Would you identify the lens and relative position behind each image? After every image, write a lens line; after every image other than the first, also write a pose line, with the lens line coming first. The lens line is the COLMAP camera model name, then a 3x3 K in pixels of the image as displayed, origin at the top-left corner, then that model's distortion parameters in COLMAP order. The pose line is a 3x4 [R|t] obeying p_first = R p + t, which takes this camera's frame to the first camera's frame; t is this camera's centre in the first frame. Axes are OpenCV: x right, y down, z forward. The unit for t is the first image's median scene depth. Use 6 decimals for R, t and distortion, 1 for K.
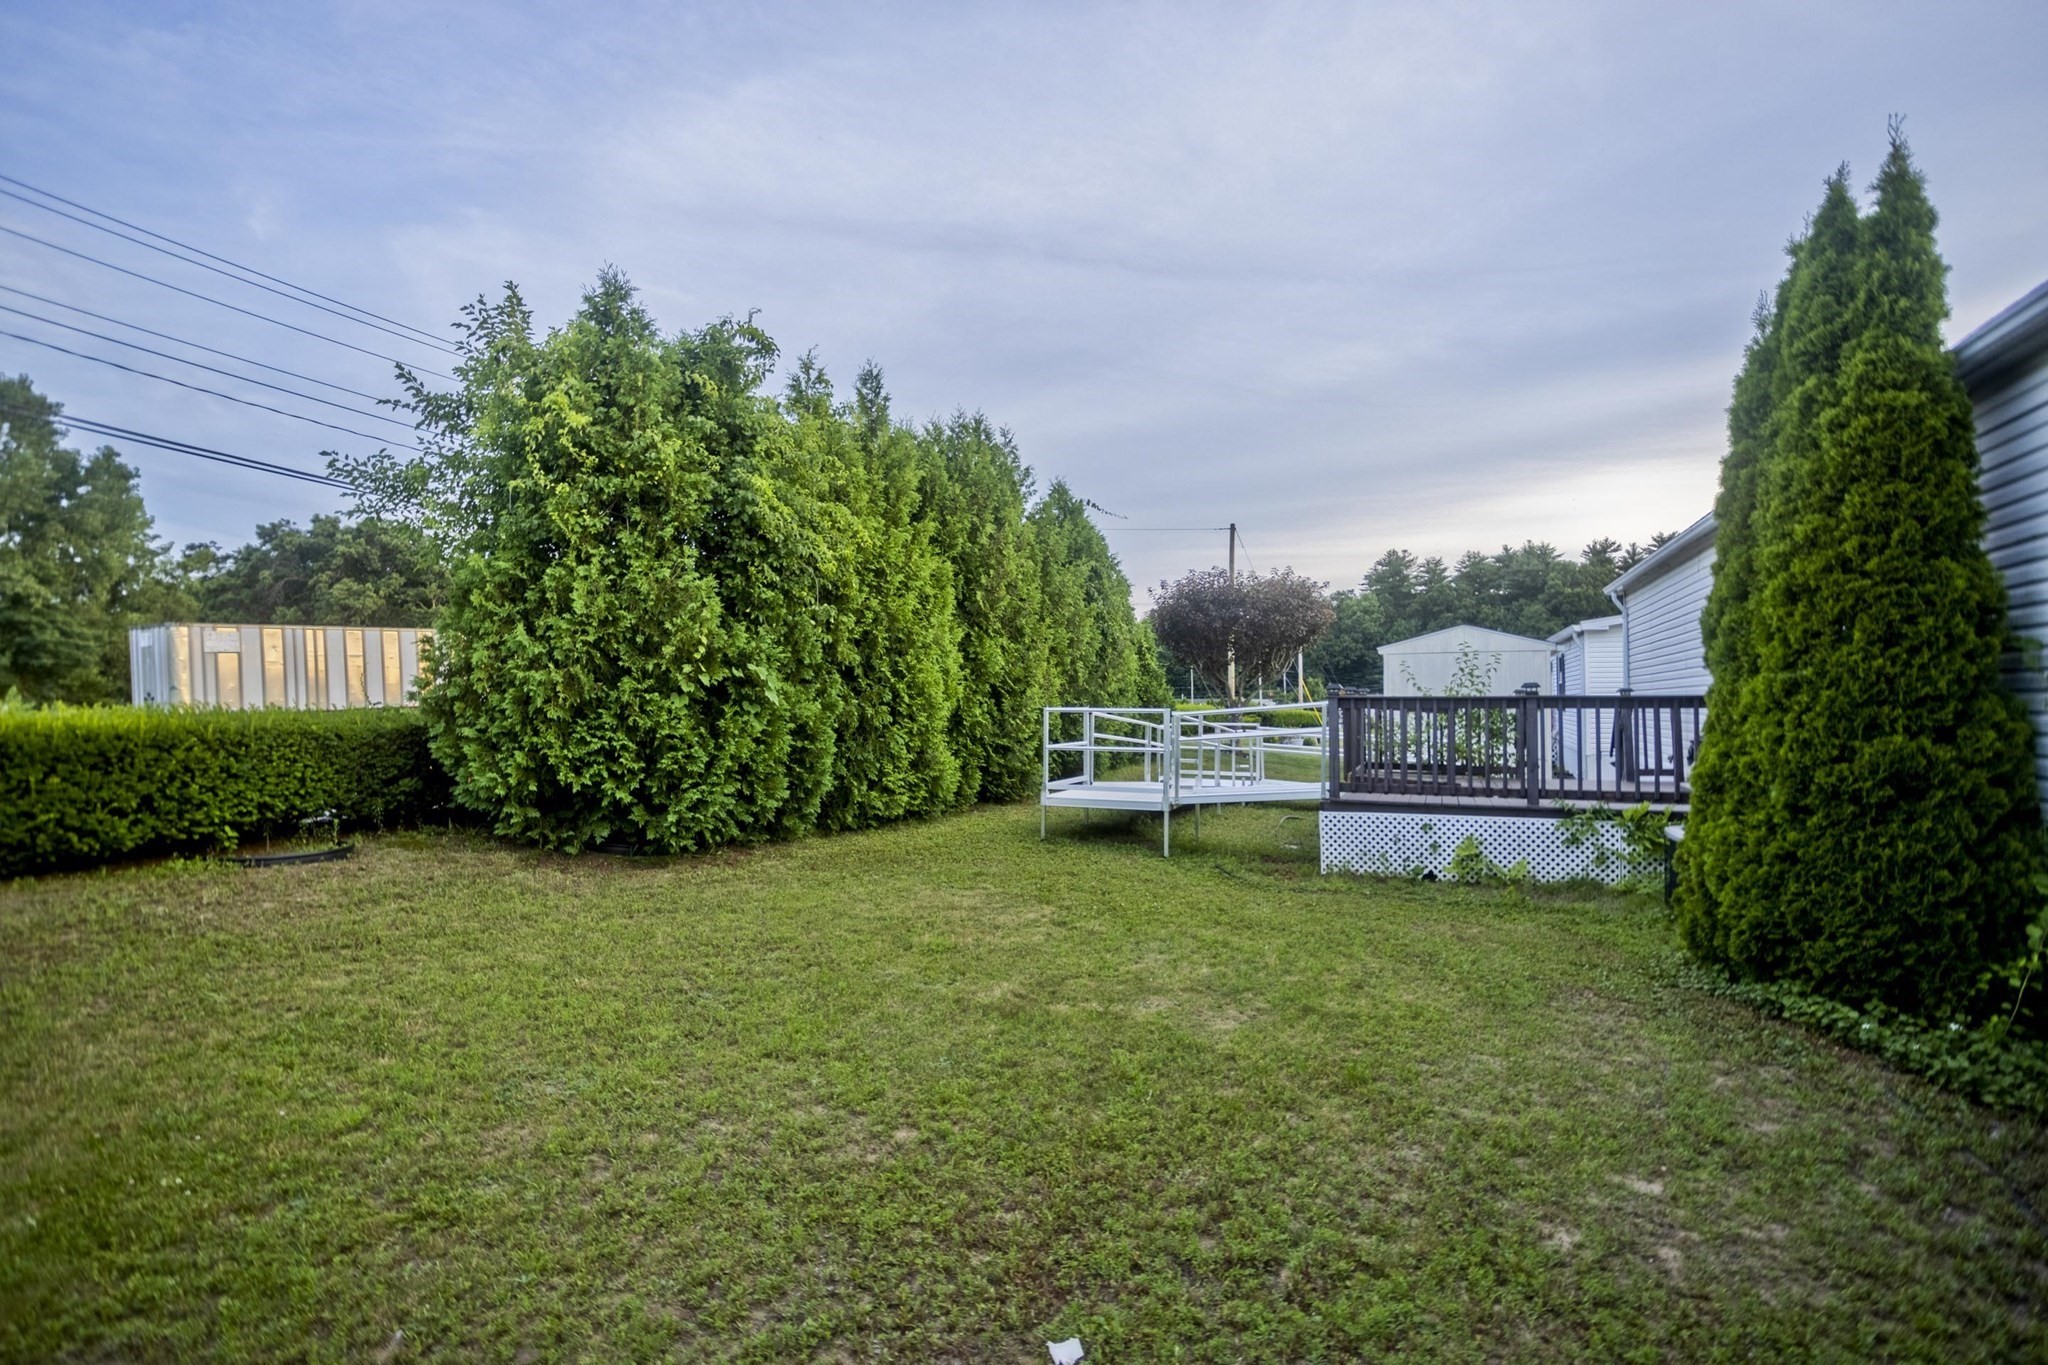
lens RADIAL K [[972.2, 0, 1037.5], [0, 972.2, 694.0], [0, 0, 1]] dist [-0.020972, 0.000700]
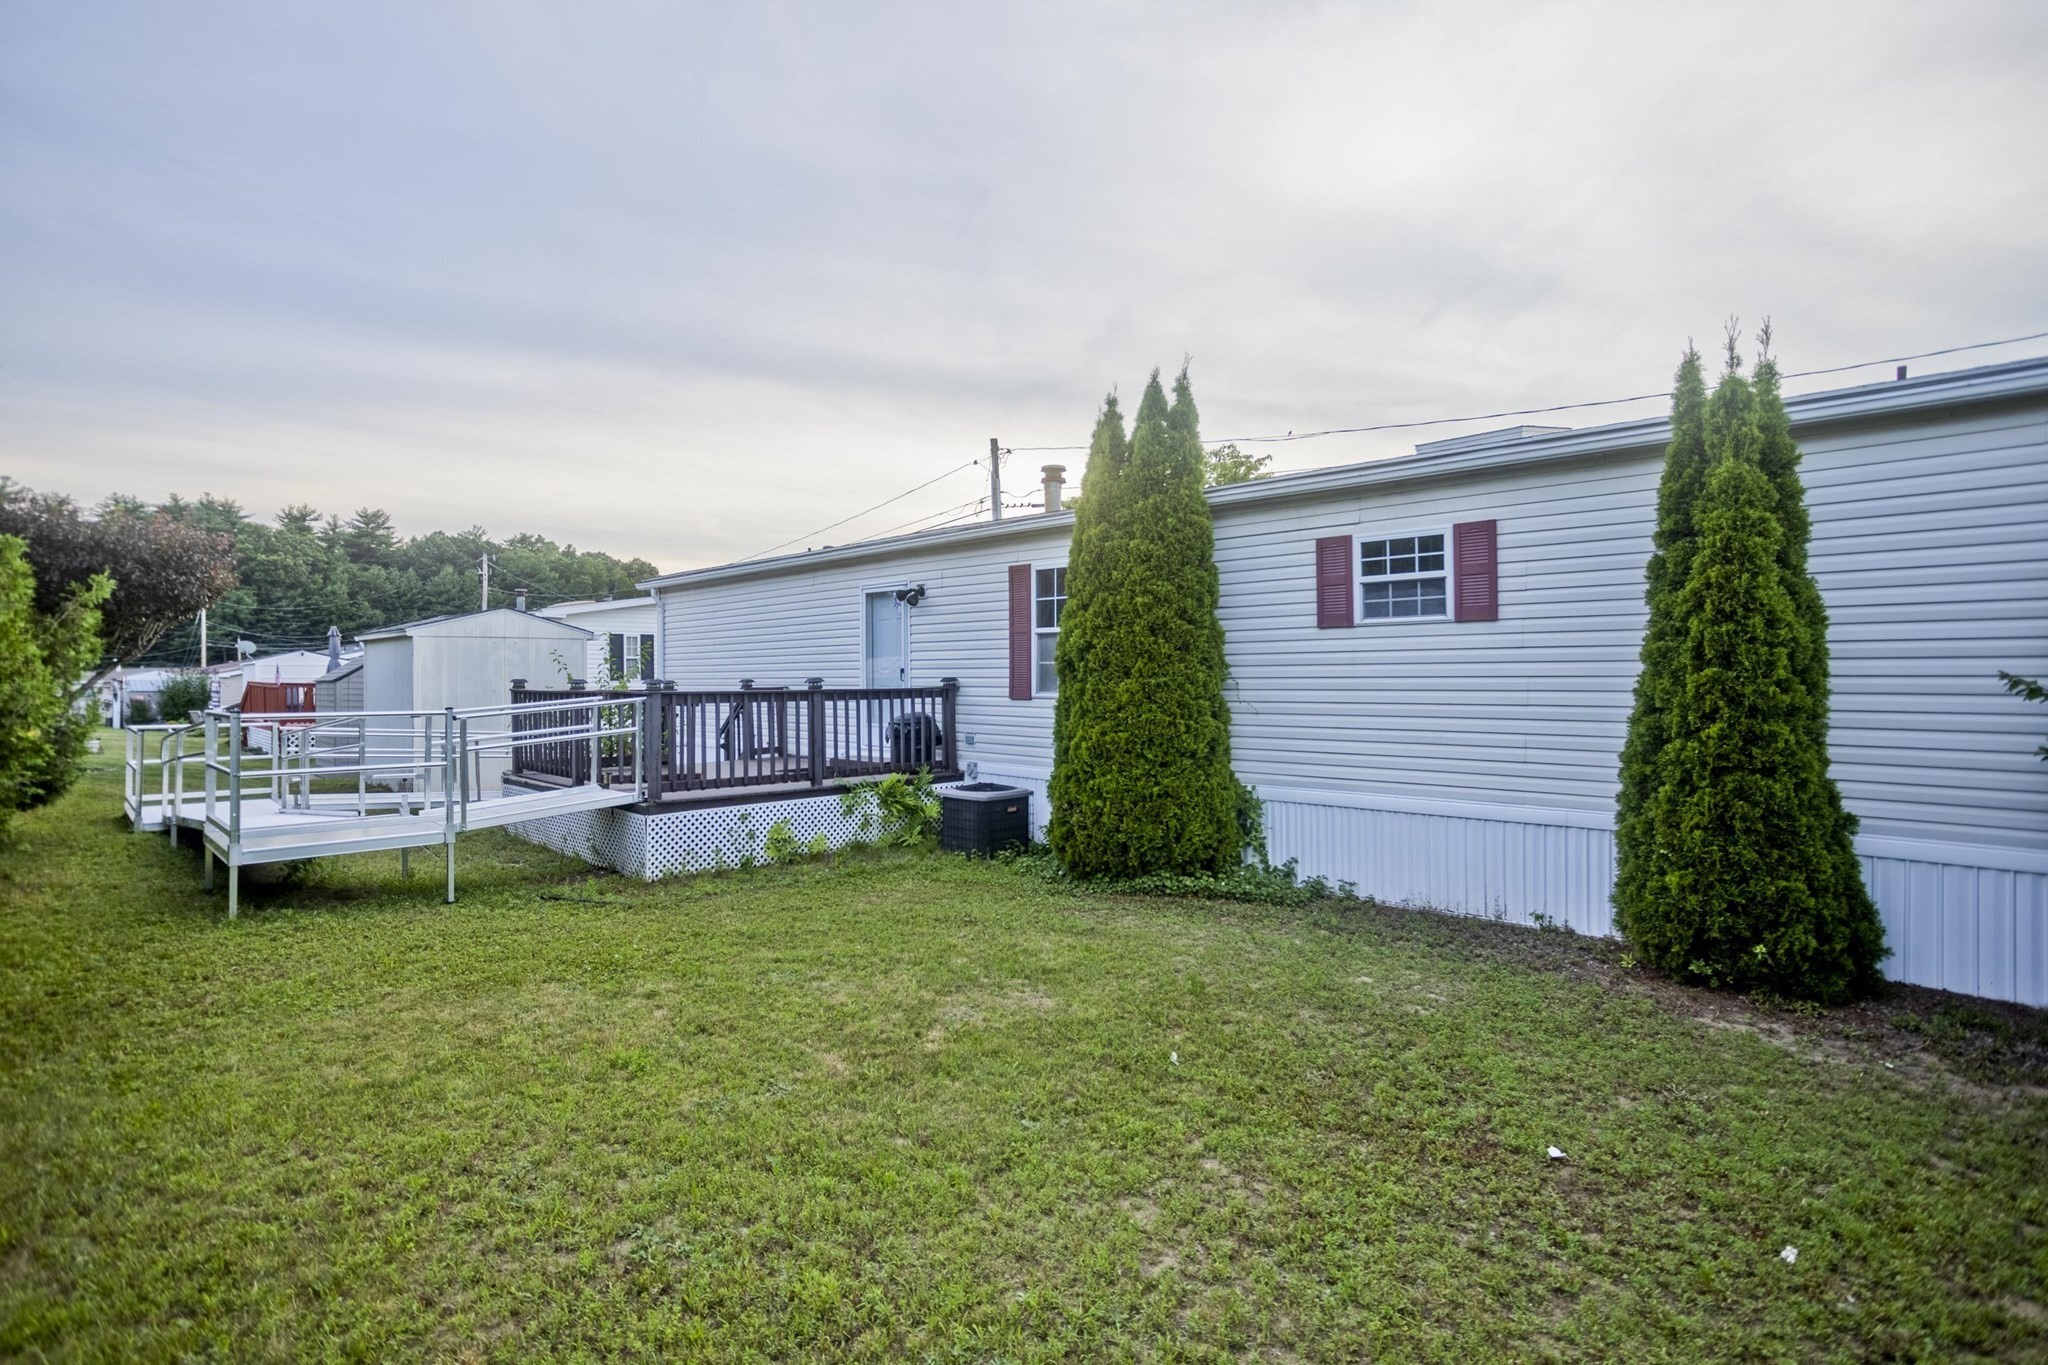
lens RADIAL K [[972.2, 0, 1045.5], [0, 972.2, 679.0], [0, 0, 1]] dist [-0.020972, 0.000700]
pose [[0.370681, -0.000084, 0.928760, -0.446225], [-0.004417, 0.999989, 0.001853, -0.013530], [-0.928750, -0.004789, 0.370676, 0.323888]]
